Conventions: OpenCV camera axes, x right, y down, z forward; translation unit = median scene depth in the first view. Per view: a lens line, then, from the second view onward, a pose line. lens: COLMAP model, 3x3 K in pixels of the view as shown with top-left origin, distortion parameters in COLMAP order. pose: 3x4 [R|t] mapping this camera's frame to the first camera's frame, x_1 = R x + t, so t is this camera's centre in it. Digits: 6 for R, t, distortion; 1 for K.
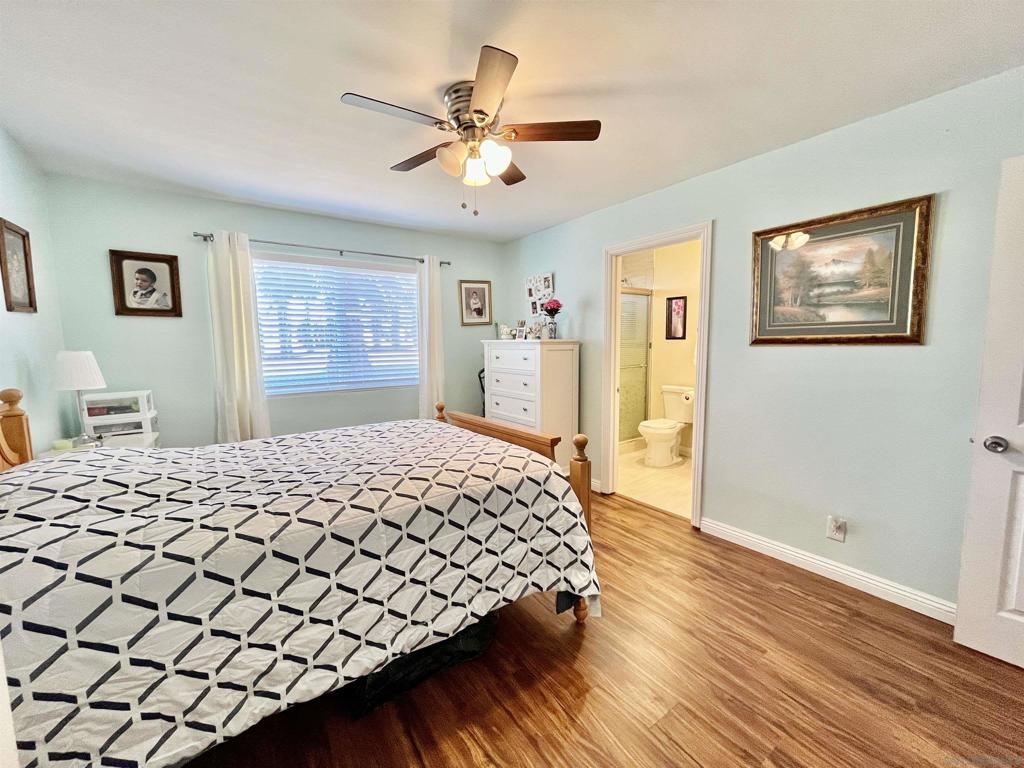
lens RADIAL K [[411.4, 0, 513.1], [0, 411.4, 380.6], [0, 0, 1]] dist [-0.002730, -0.000010]
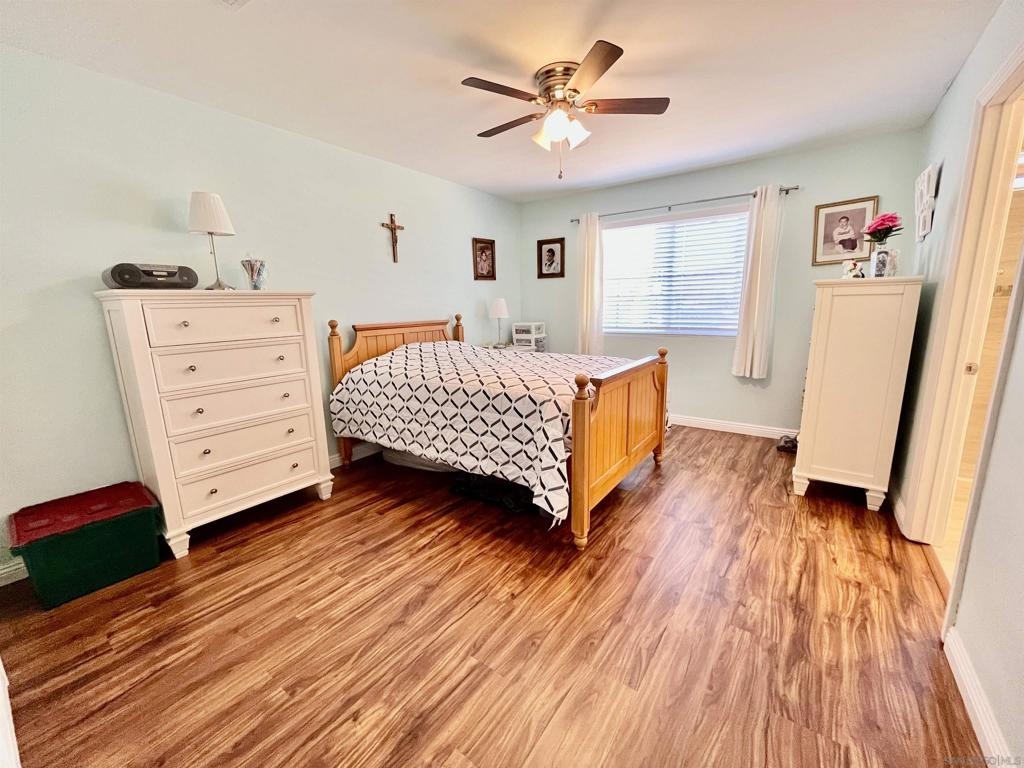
lens RADIAL K [[411.4, 0, 508.5], [0, 411.4, 381.0], [0, 0, 1]] dist [-0.002730, -0.000010]
pose [[0.313543, 0.177068, -0.932919, 0.891996], [-0.073679, 0.984035, 0.162007, -0.005546], [0.946711, 0.017940, 0.321584, 0.406498]]
